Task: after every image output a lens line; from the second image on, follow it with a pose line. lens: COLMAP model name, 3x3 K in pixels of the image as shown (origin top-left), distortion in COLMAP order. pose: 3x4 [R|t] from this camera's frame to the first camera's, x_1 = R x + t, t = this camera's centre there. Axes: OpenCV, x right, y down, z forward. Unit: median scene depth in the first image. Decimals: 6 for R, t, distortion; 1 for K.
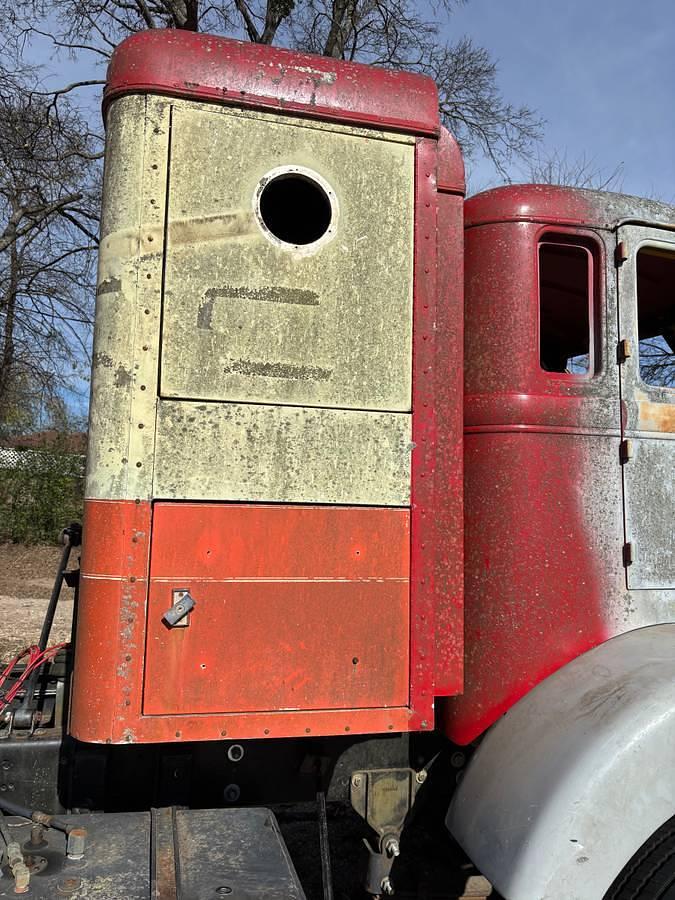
lens RADIAL K [[675.1, 0, 329.4], [0, 675.1, 438.7], [0, 0, 1]] dist [0.042483, -0.055625]
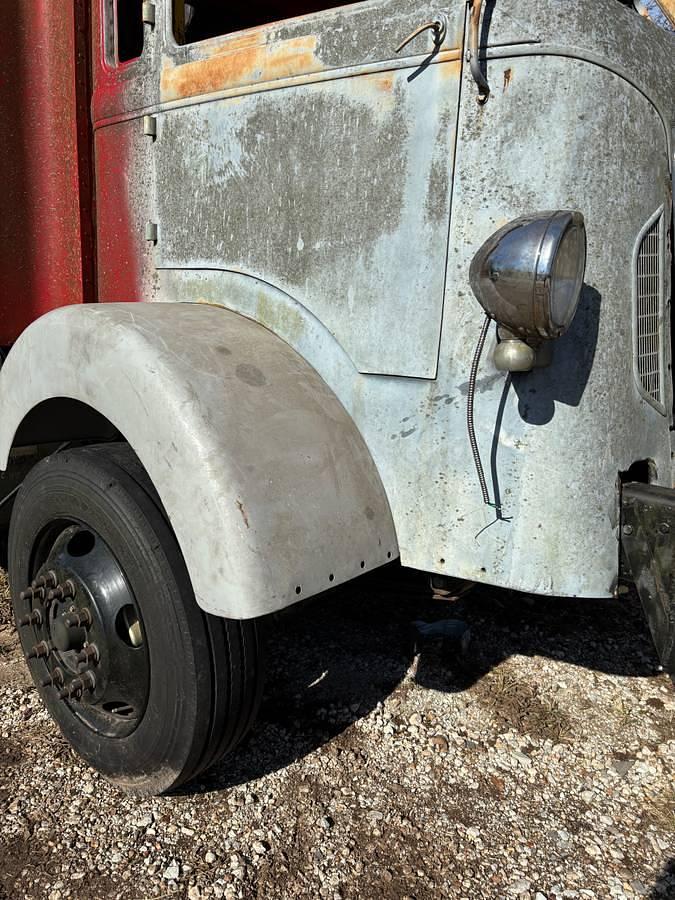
lens RADIAL K [[675.1, 0, 331.0], [0, 675.1, 456.1], [0, 0, 1]] dist [0.042483, -0.055625]
pose [[0.571384, 0.175996, -0.801589, 1.812340], [0.054953, 0.966338, 0.251338, 0.304023], [0.818841, -0.187660, 0.542479, 0.705276]]
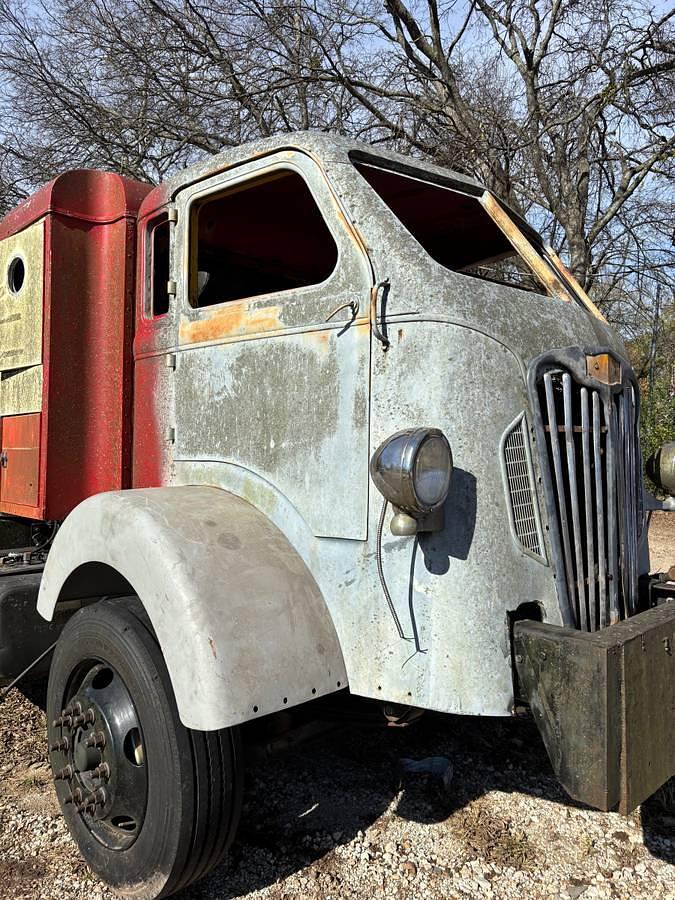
lens RADIAL K [[675.1, 0, 331.7], [0, 675.1, 450.5], [0, 0, 1]] dist [0.042483, -0.055625]
pose [[0.506481, -0.029948, -0.861731, 2.187350], [0.091213, 0.995650, 0.019008, 0.245608], [0.857413, -0.088228, 0.507010, 0.681845]]
